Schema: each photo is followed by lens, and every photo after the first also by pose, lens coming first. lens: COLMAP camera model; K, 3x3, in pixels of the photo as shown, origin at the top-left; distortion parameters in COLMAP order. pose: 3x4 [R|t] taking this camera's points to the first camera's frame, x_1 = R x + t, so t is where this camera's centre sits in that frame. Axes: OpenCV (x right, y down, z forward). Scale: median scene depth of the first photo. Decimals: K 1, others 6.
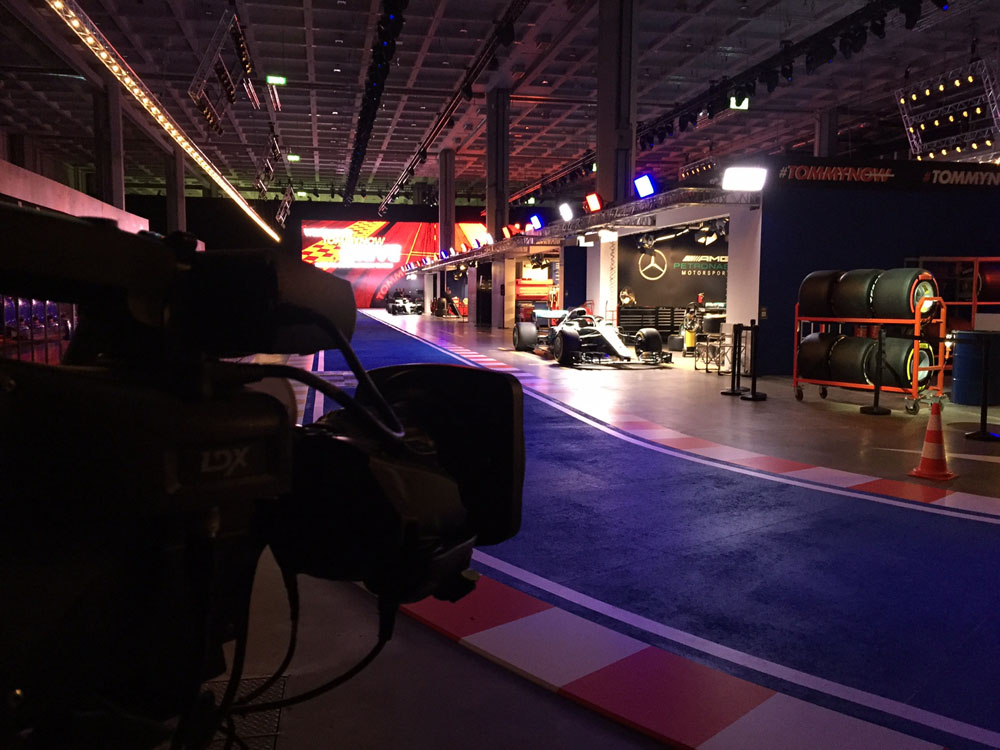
lens RADIAL K [[848.9, 0, 500.0], [0, 848.9, 375.0], [0, 0, 1]] dist [0.078048, -0.091899]
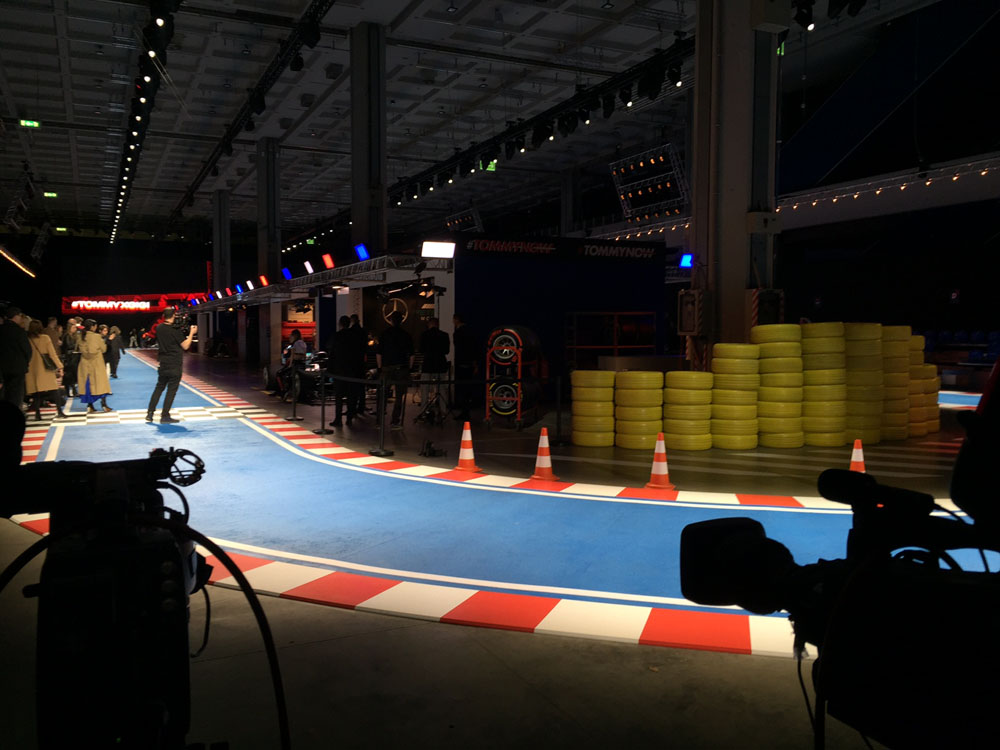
lens RADIAL K [[855.7, 0, 502.2], [0, 855.7, 363.9], [0, 0, 1]] dist [0.080256, -0.108194]
pose [[0.971673, -0.013885, 0.235921, 0.054579], [0.026810, 0.998304, -0.051666, 0.004027], [-0.234804, 0.056528, 0.970398, -0.163946]]
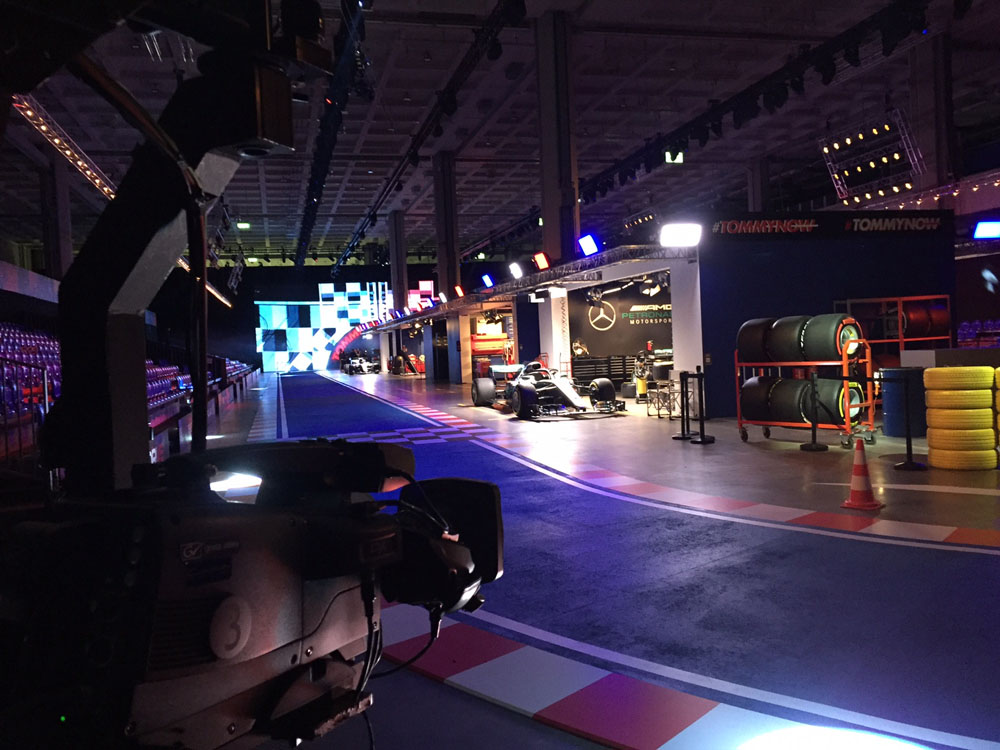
lens RADIAL K [[848.9, 0, 500.0], [0, 848.9, 375.0], [0, 0, 1]] dist [0.078048, -0.091899]
pose [[0.997274, -0.053245, 0.051075, -0.001783], [0.056257, 0.996644, -0.059471, -0.003441], [-0.047737, 0.062183, 0.996923, -0.026518]]
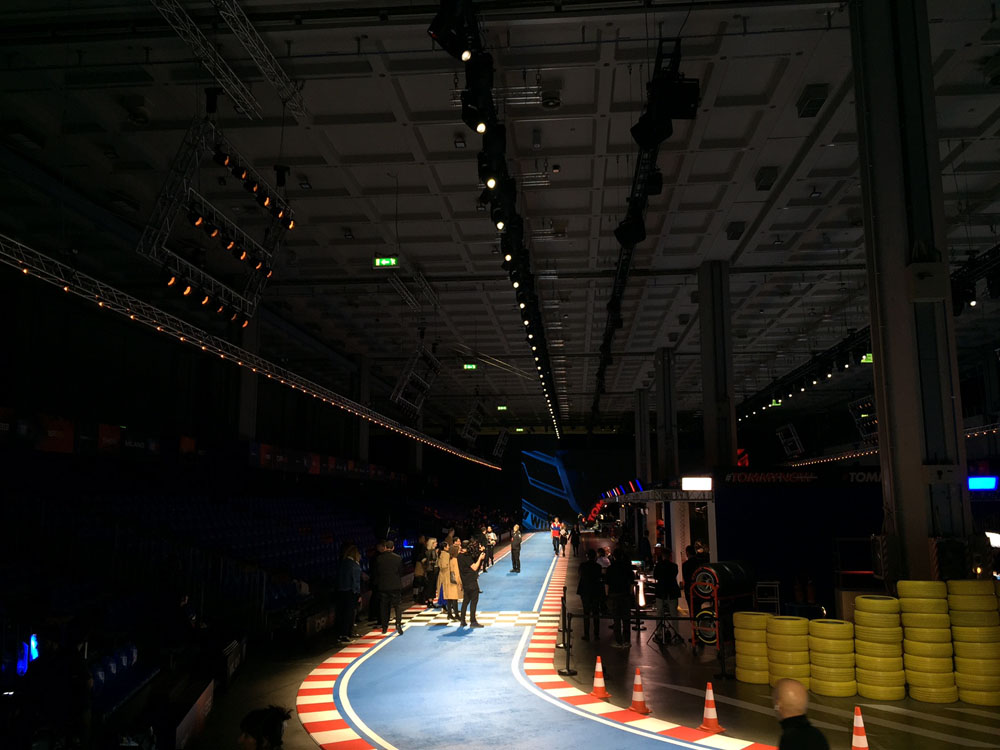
lens RADIAL K [[855.7, 0, 502.2], [0, 855.7, 363.9], [0, 0, 1]] dist [0.080256, -0.108194]
pose [[0.958001, -0.055333, -0.281374, 0.276633], [-0.017007, 0.968517, -0.248364, -0.039805], [0.286259, 0.242719, 0.926900, -0.360418]]
